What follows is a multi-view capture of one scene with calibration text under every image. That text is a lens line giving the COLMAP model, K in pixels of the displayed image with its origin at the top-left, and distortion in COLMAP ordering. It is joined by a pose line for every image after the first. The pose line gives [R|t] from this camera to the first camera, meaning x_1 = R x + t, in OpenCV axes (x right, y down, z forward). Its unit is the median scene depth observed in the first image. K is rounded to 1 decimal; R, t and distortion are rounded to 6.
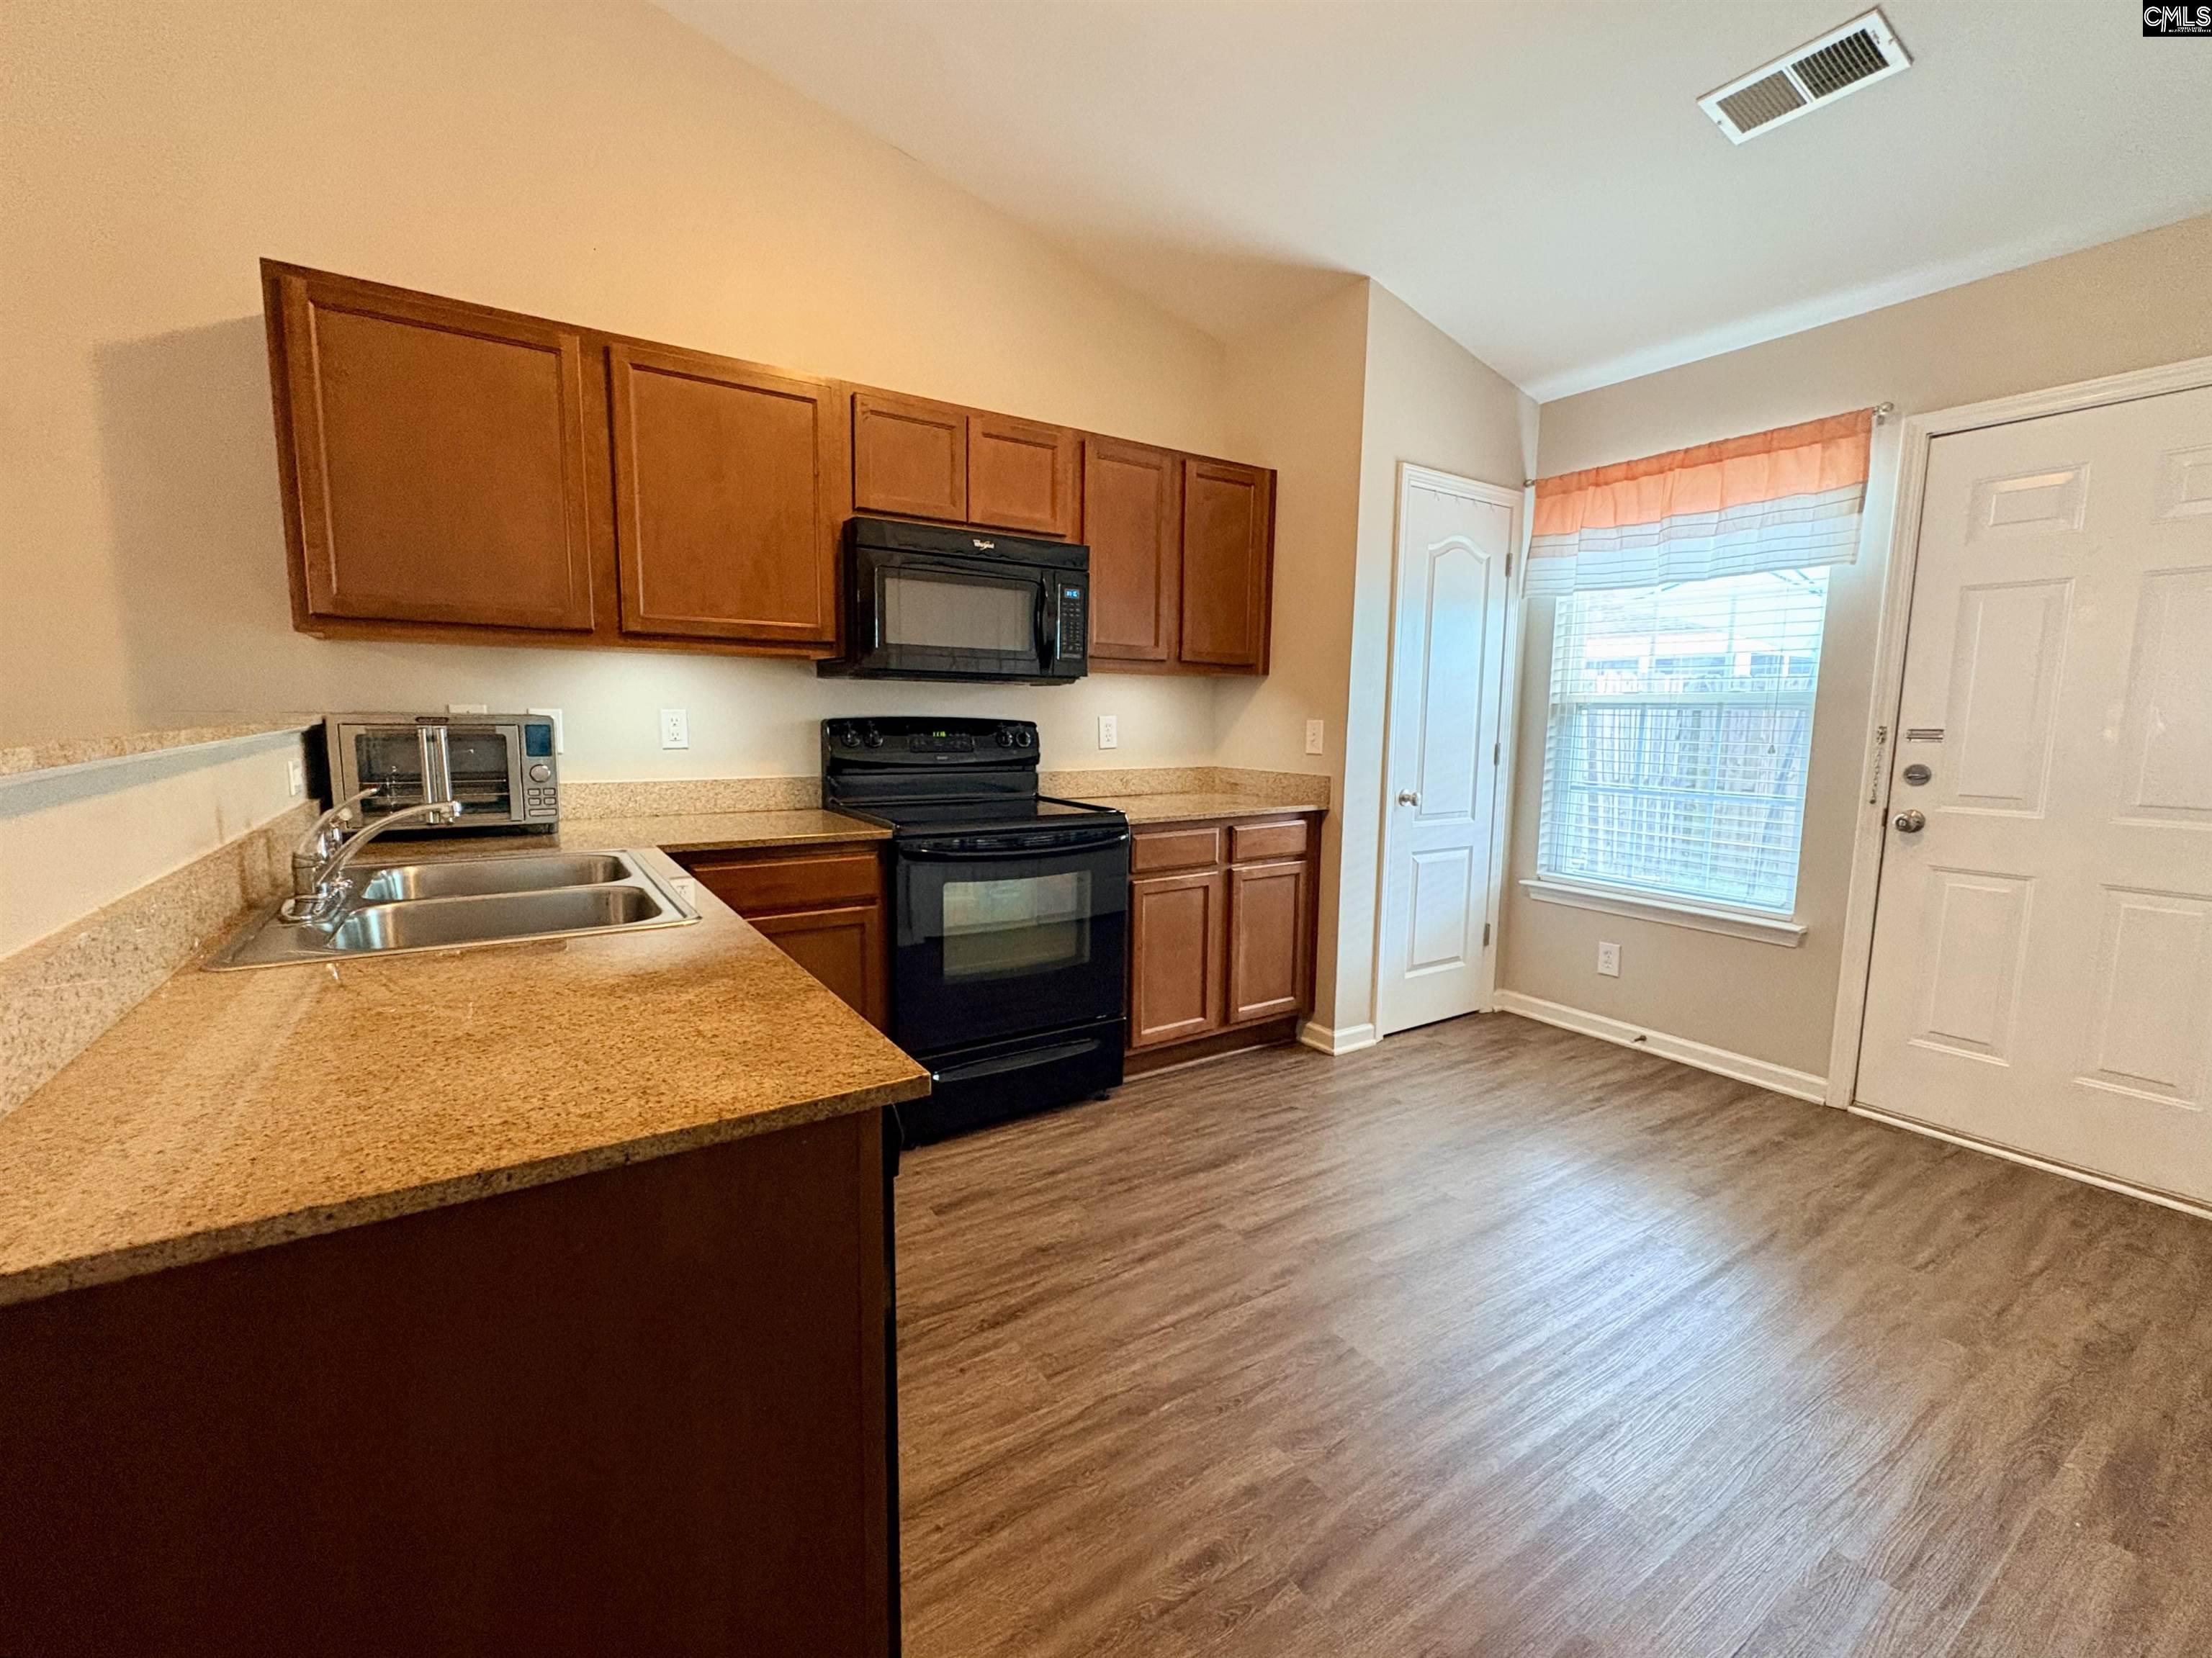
lens RADIAL K [[928.0, 0, 1101.3], [0, 928.0, 827.1], [0, 0, 1]] dist [0.000554, -0.000412]
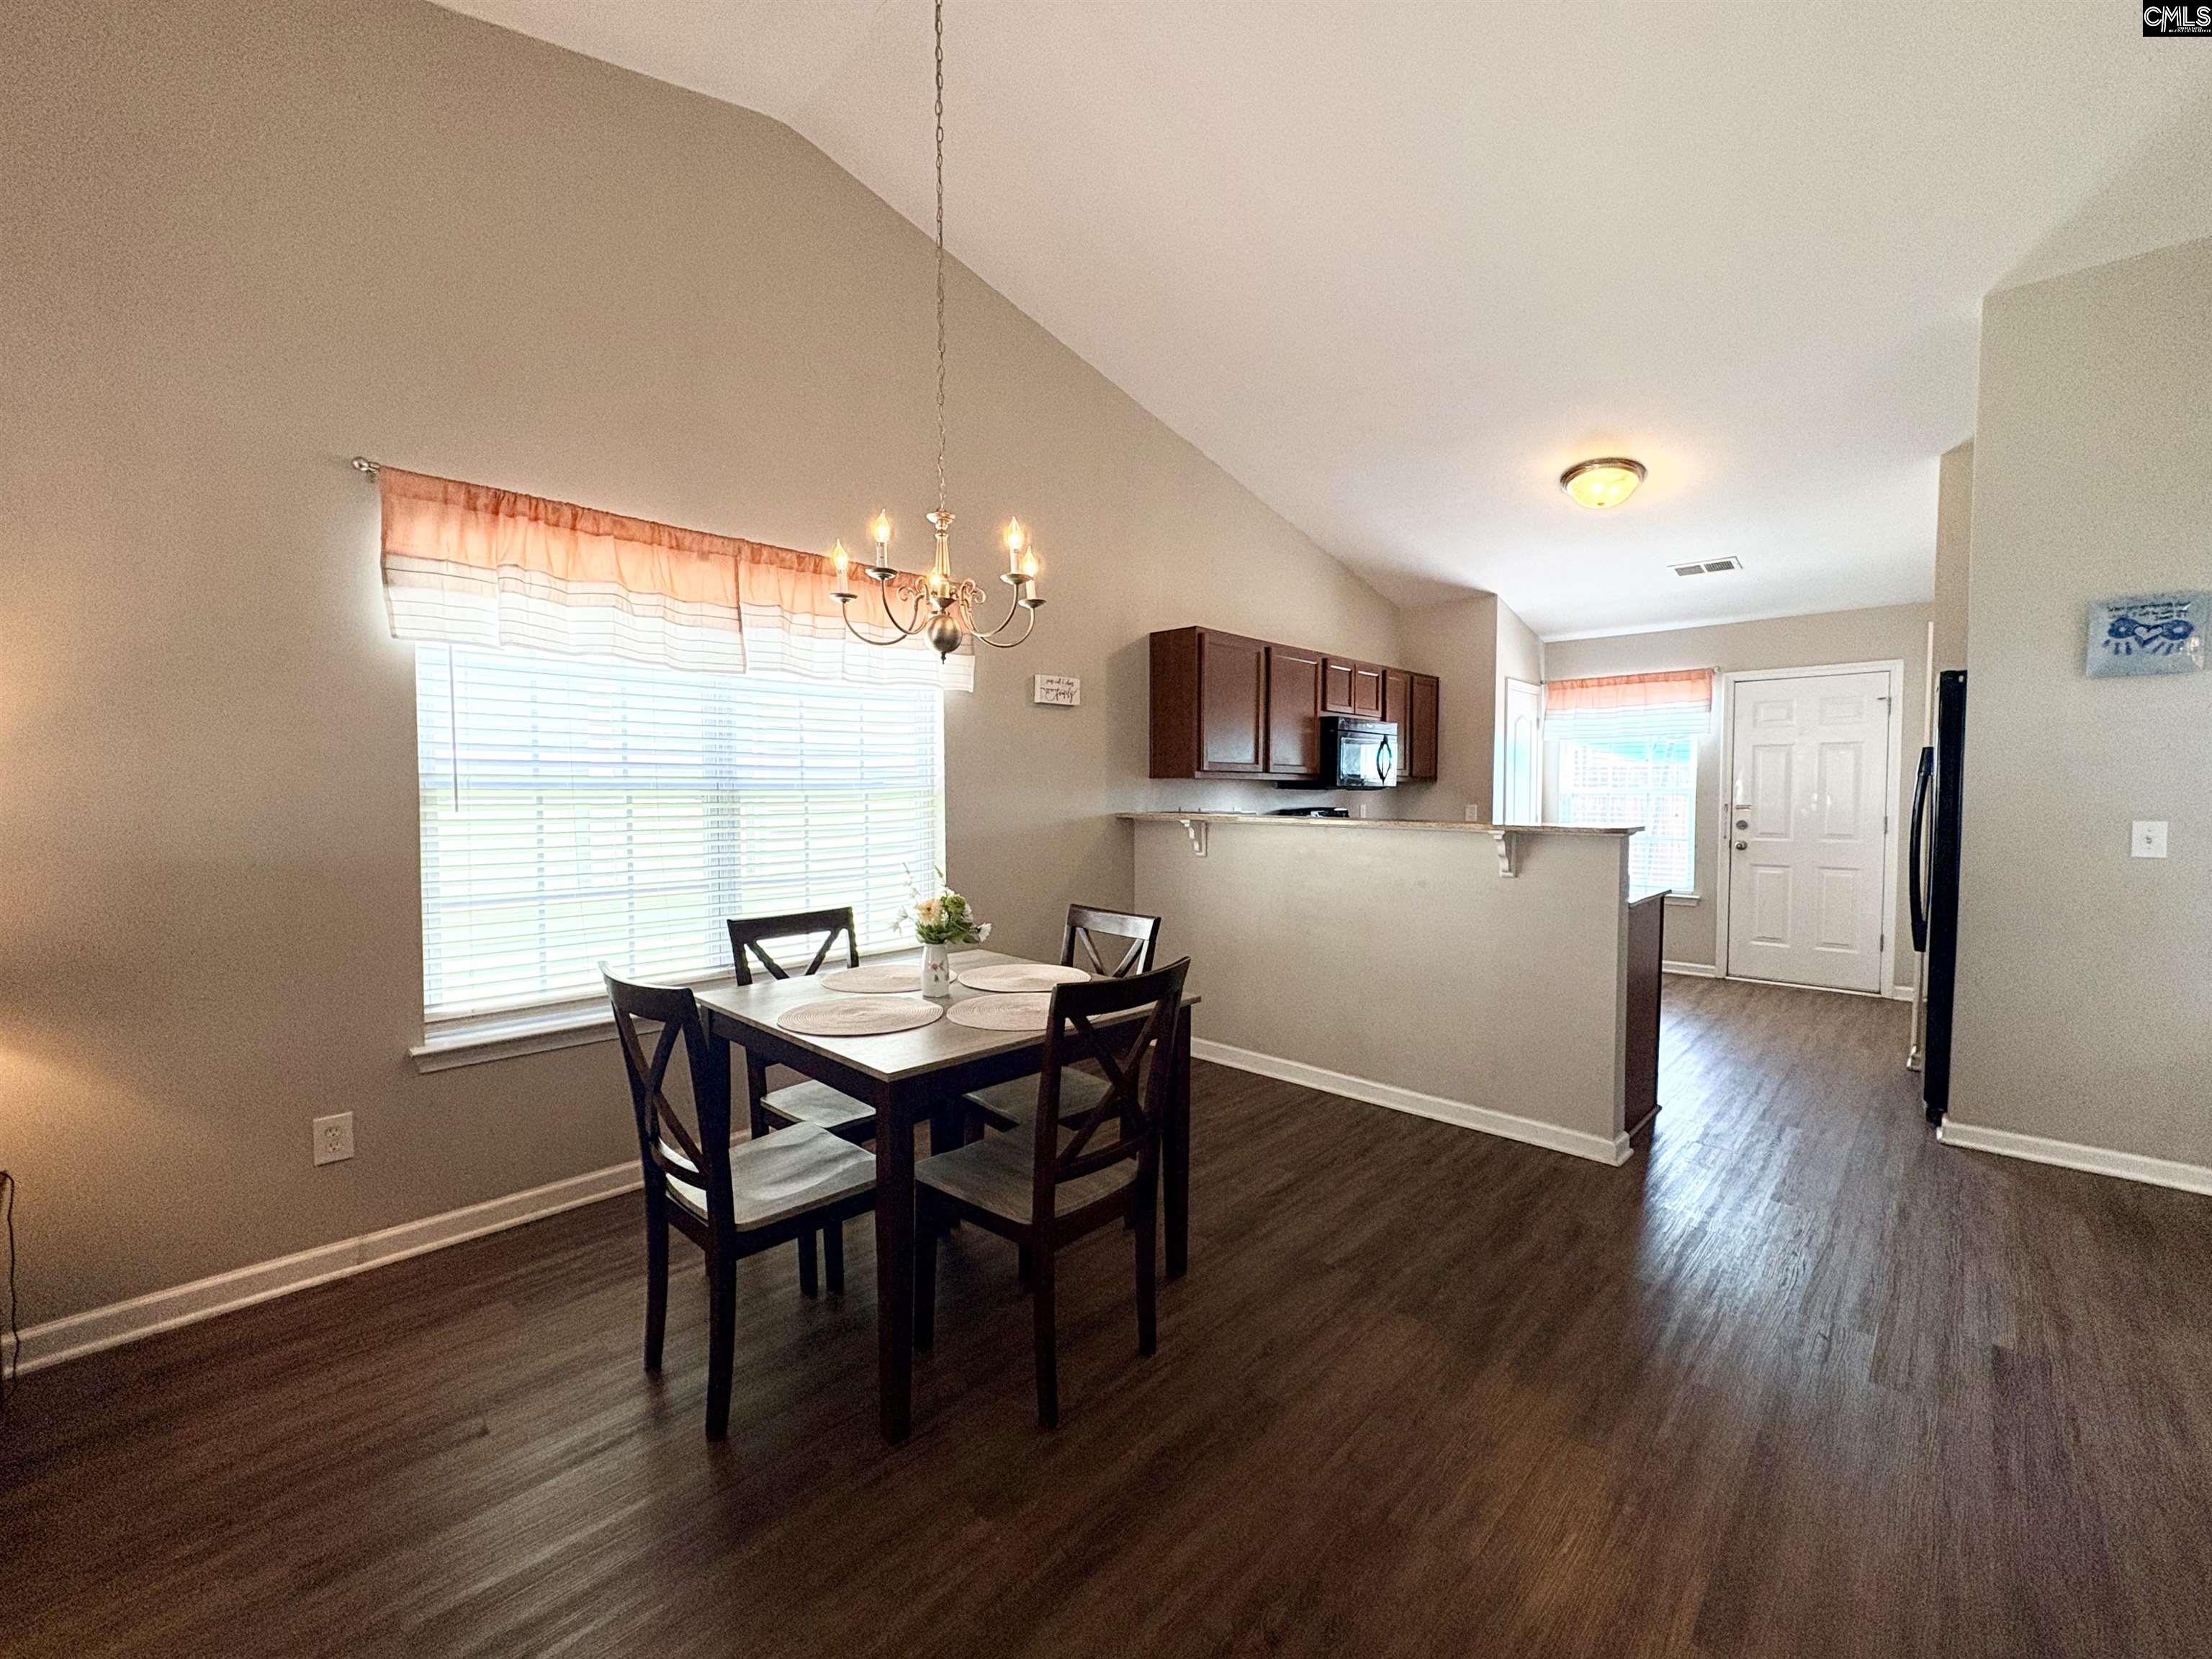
lens RADIAL K [[910.3, 0, 1103.6], [0, 910.3, 826.2], [0, 0, 1]] dist [0.000619, -0.000358]
pose [[0.972215, -0.025857, 0.232655, -1.137149], [0.044596, 0.996137, -0.075647, 0.045106], [-0.229801, 0.083921, 0.969613, -0.791049]]
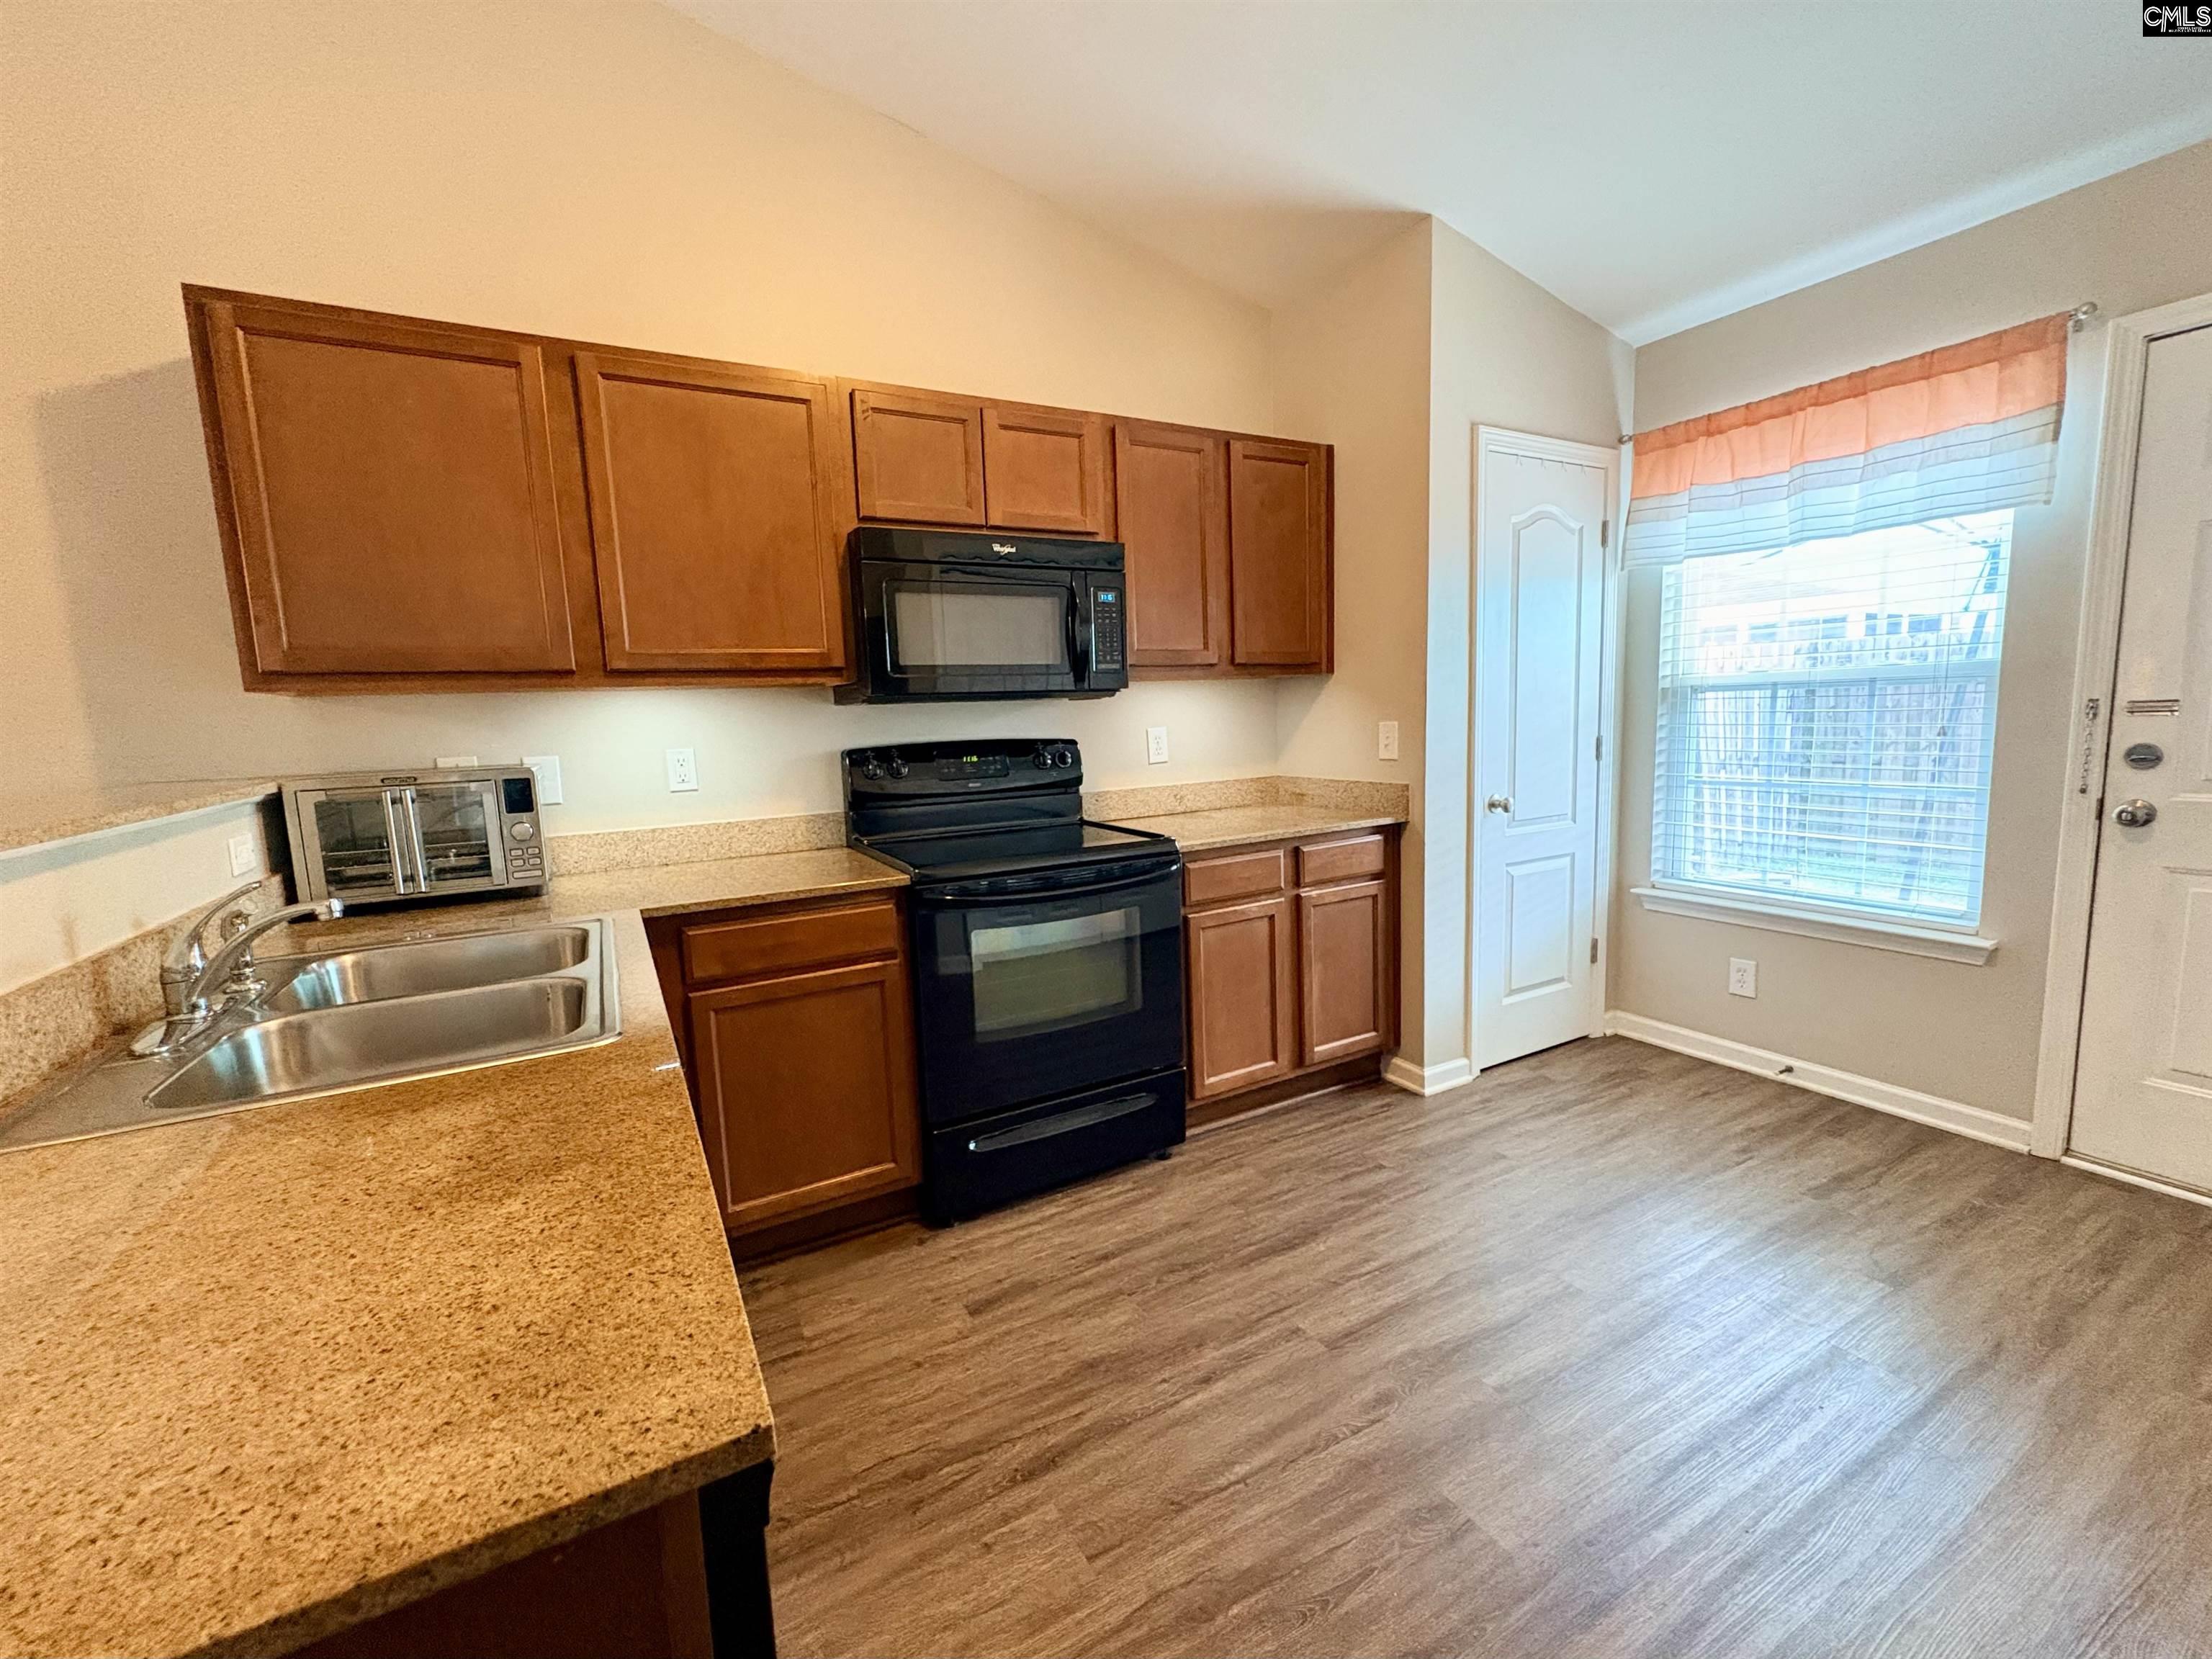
lens RADIAL K [[910.3, 0, 1103.6], [0, 910.3, 826.2], [0, 0, 1]] dist [0.000619, -0.000358]
pose [[0.996031, -0.040740, -0.079139, 0.026888], [0.041063, 0.999154, 0.002456, -0.033122], [0.078972, -0.005695, 0.996861, 0.123331]]
